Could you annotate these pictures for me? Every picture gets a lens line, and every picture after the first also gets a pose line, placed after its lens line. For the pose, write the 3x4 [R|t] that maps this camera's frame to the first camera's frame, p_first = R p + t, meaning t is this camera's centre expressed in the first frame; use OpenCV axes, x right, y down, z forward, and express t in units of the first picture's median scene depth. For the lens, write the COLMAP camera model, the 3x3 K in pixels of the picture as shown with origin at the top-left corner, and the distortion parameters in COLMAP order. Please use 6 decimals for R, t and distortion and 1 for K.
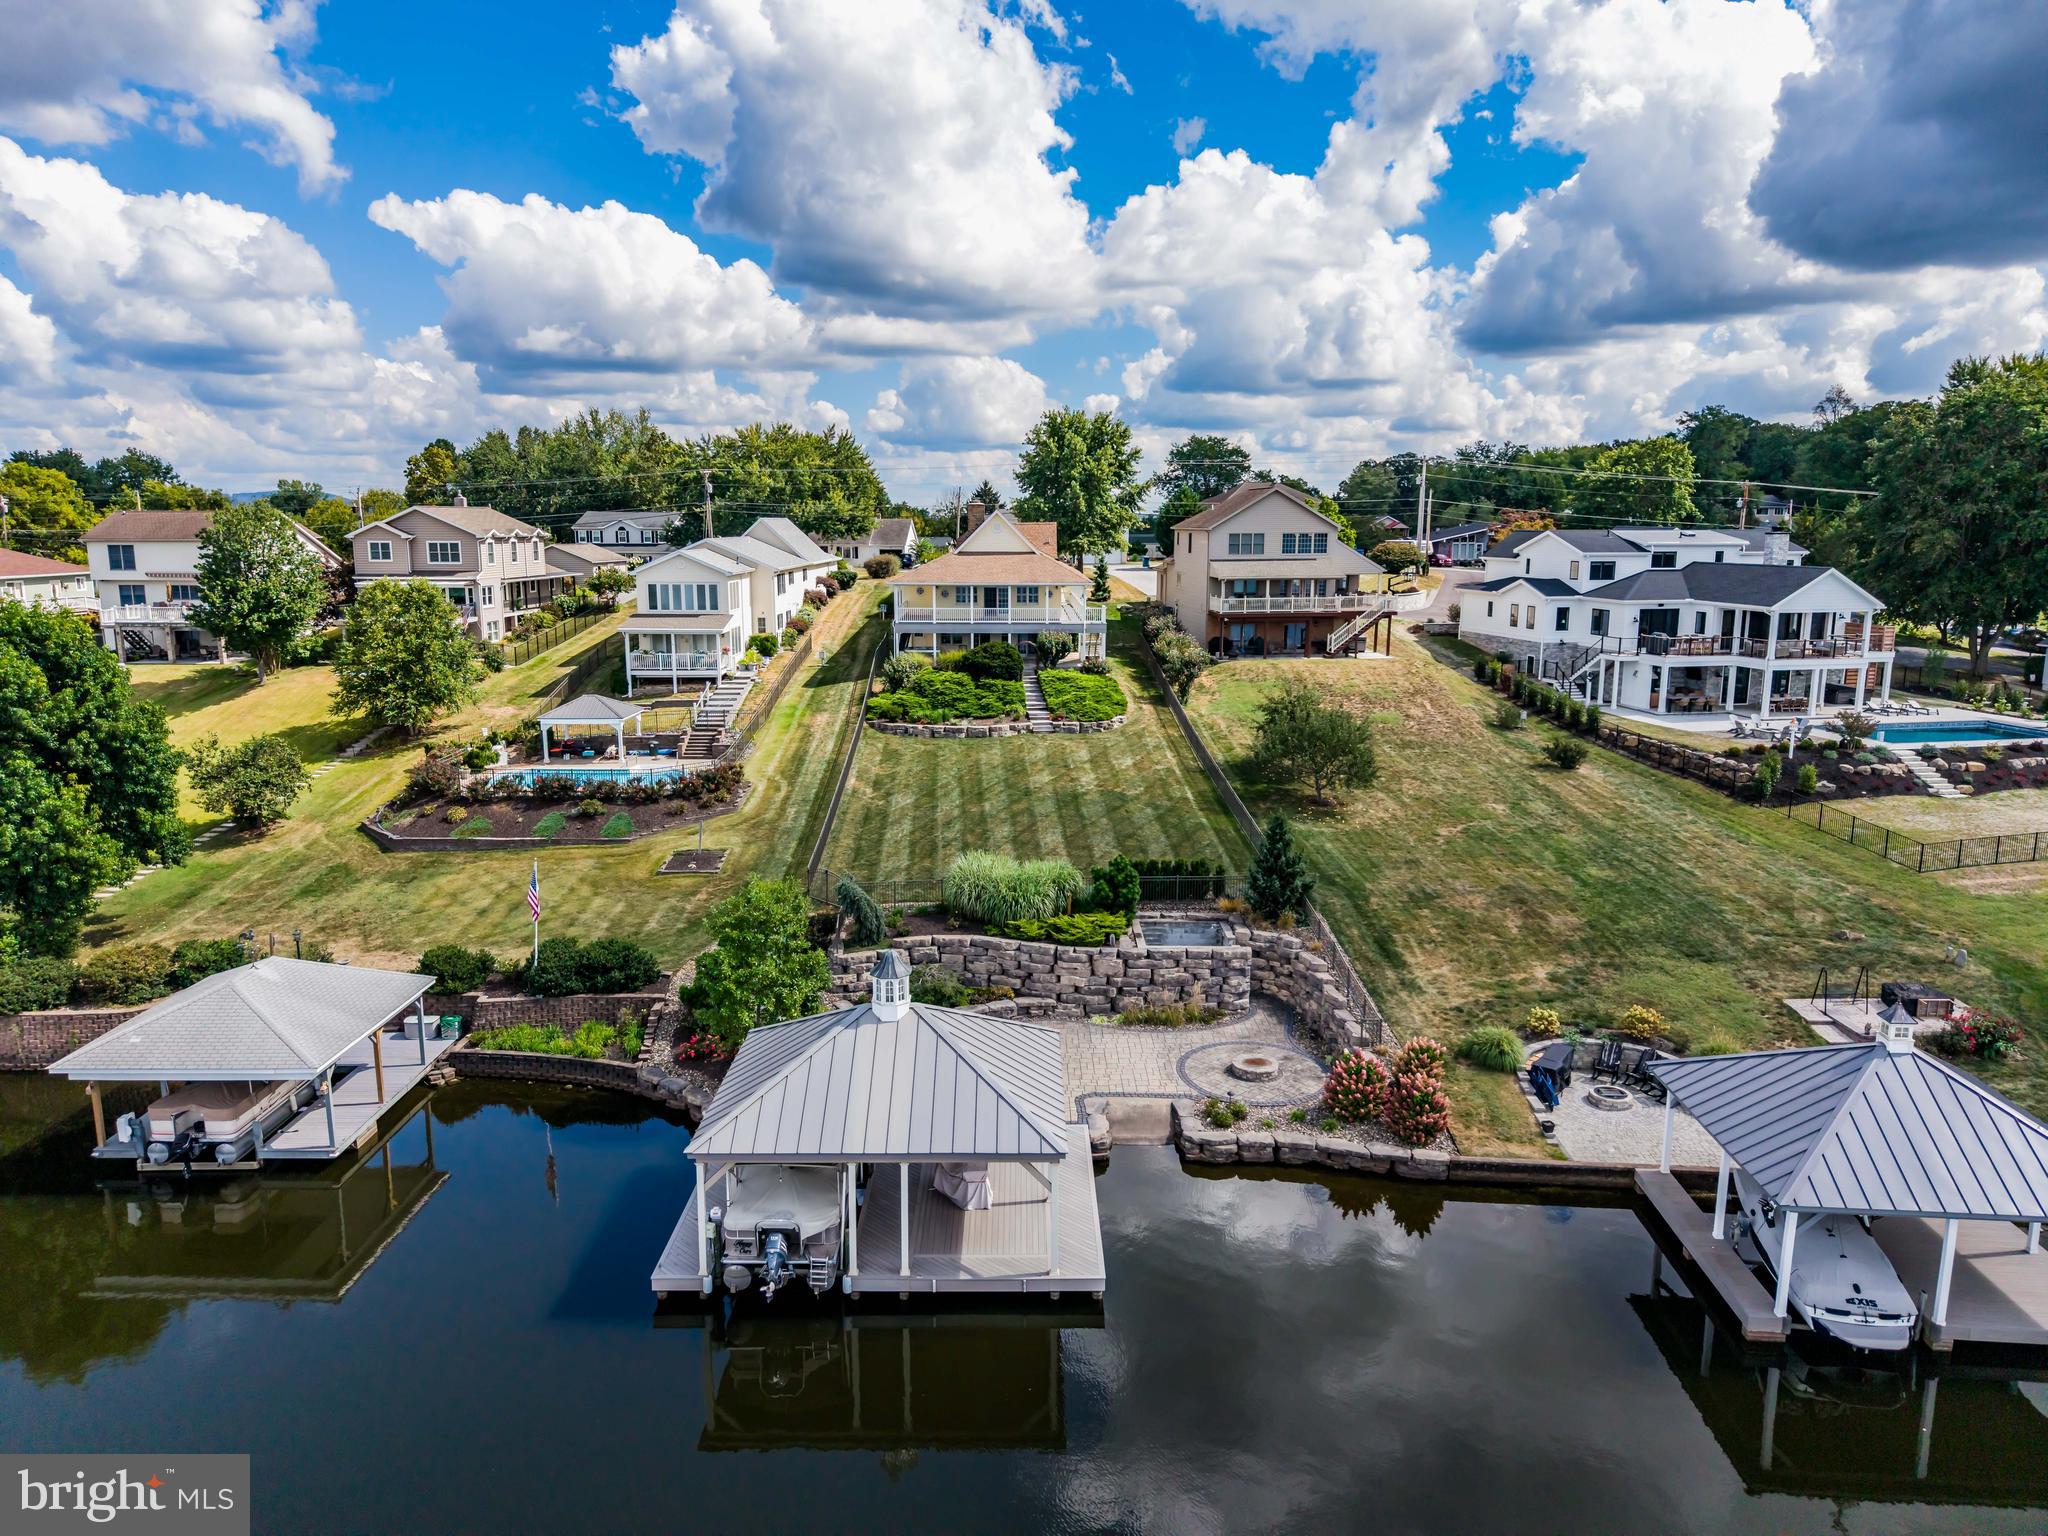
lens RADIAL K [[1386.0, 0, 969.0], [0, 1386.0, 820.3], [0, 0, 1]] dist [0.024893, -0.004736]
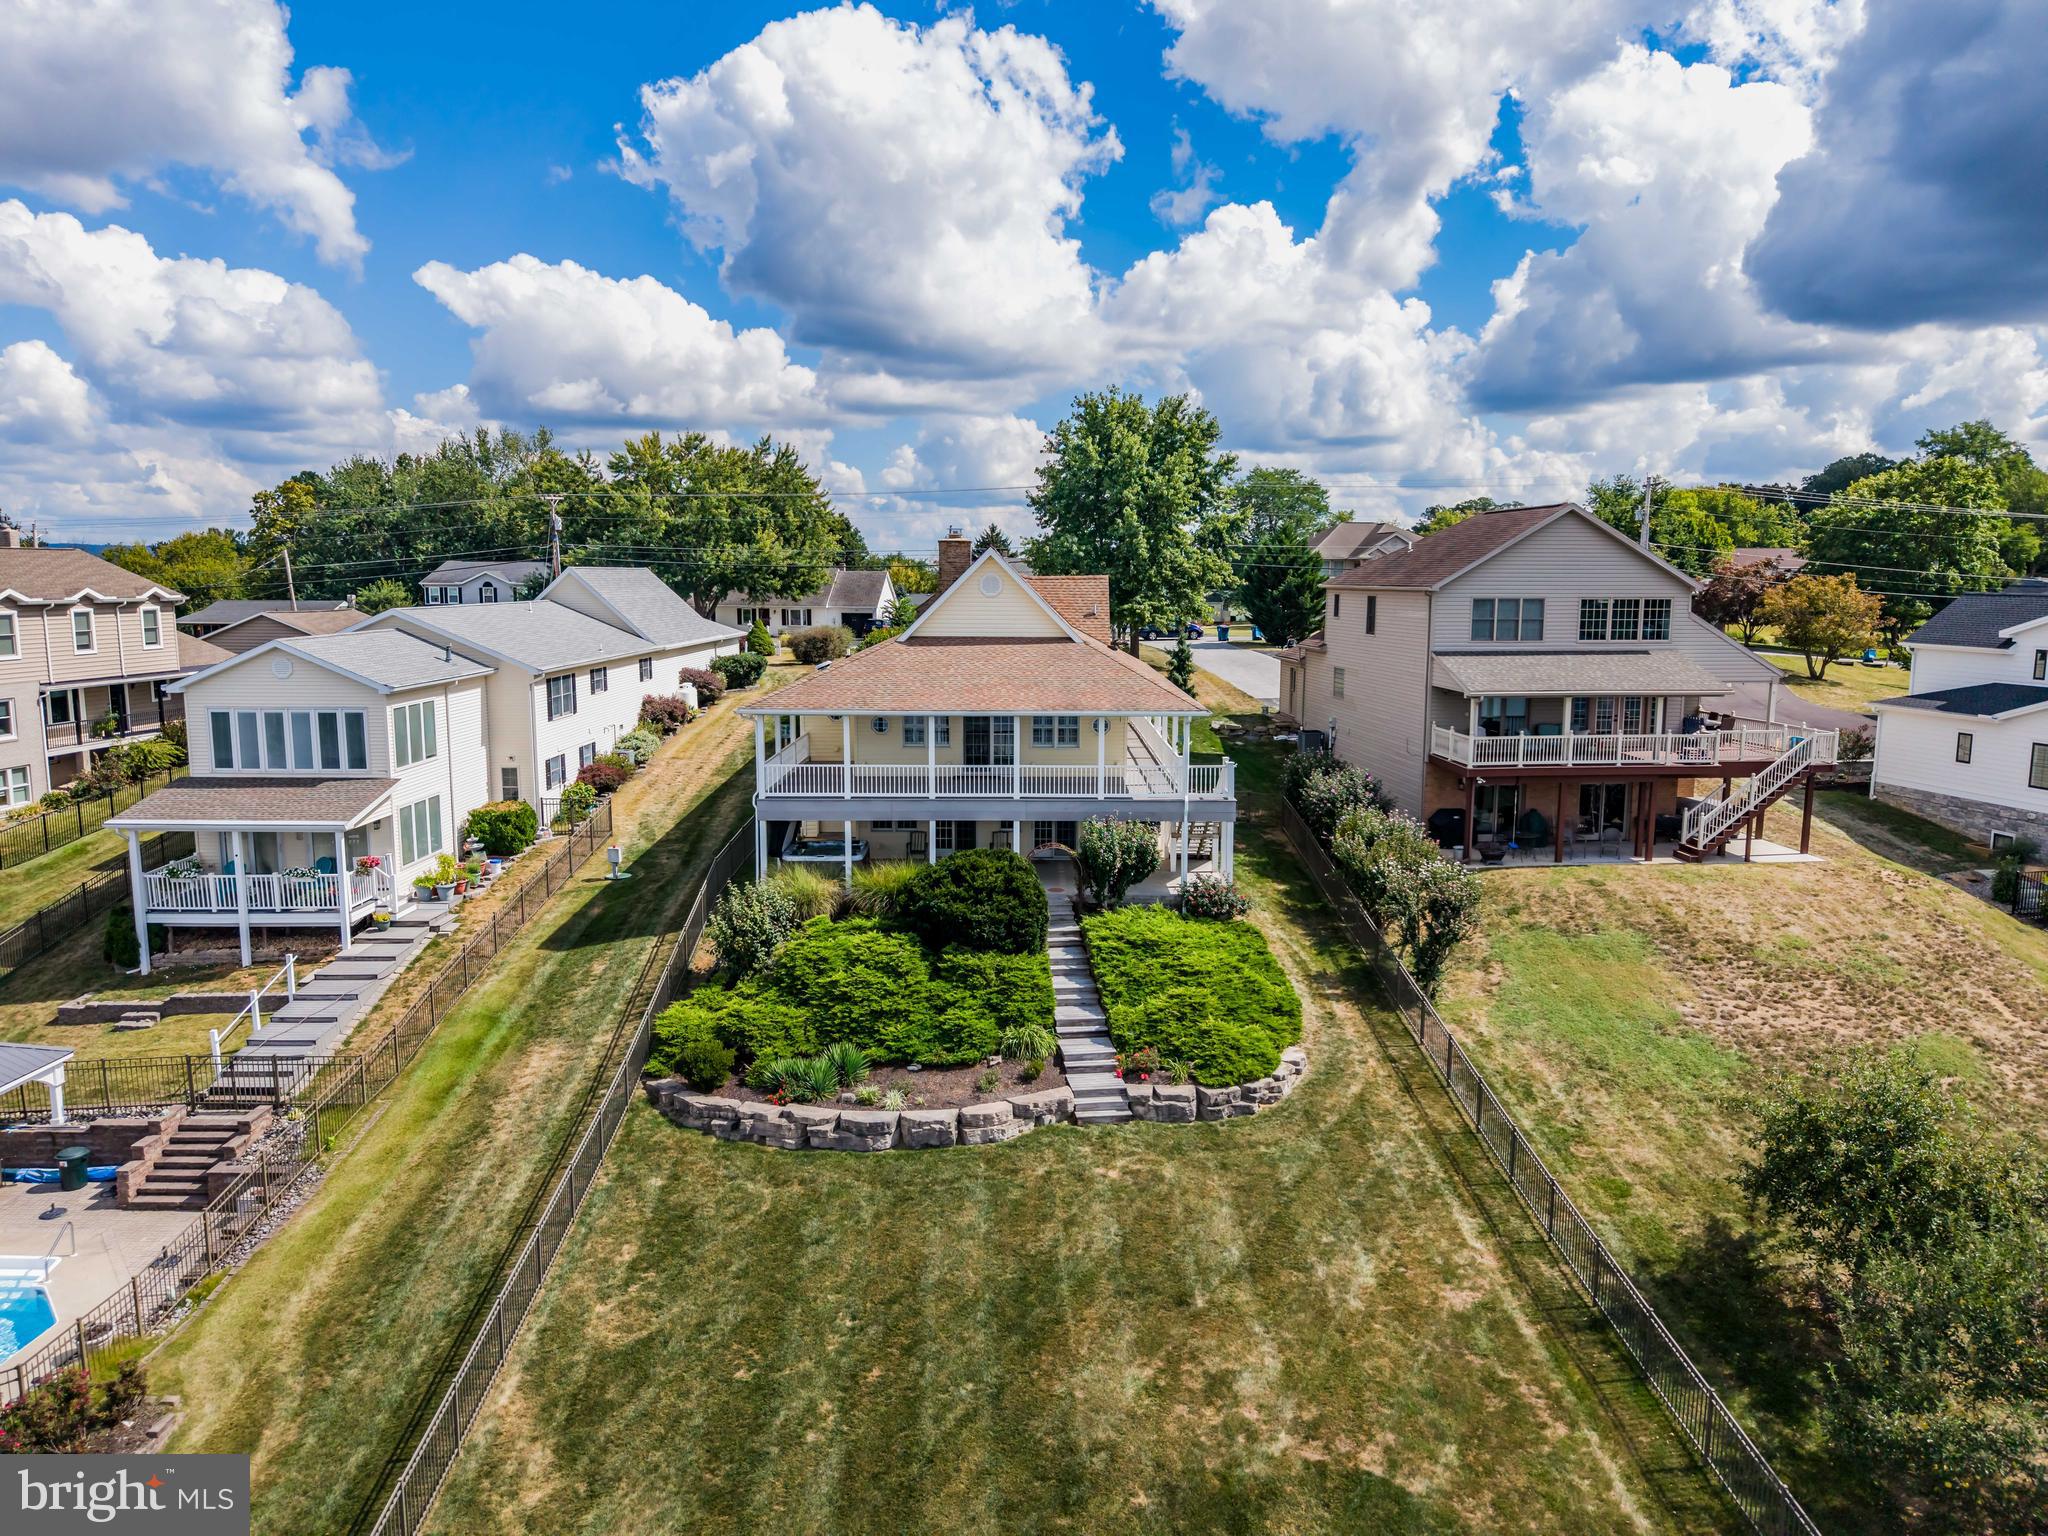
lens RADIAL K [[1373.6, 0, 1016.3], [0, 1373.6, 767.3], [0, 0, 1]] dist [0.015707, -0.014191]
pose [[0.999792, -0.002533, 0.020258, 0.019568], [0.004001, 0.997342, -0.072749, -0.114268], [-0.020020, 0.072815, 0.997145, 0.532317]]
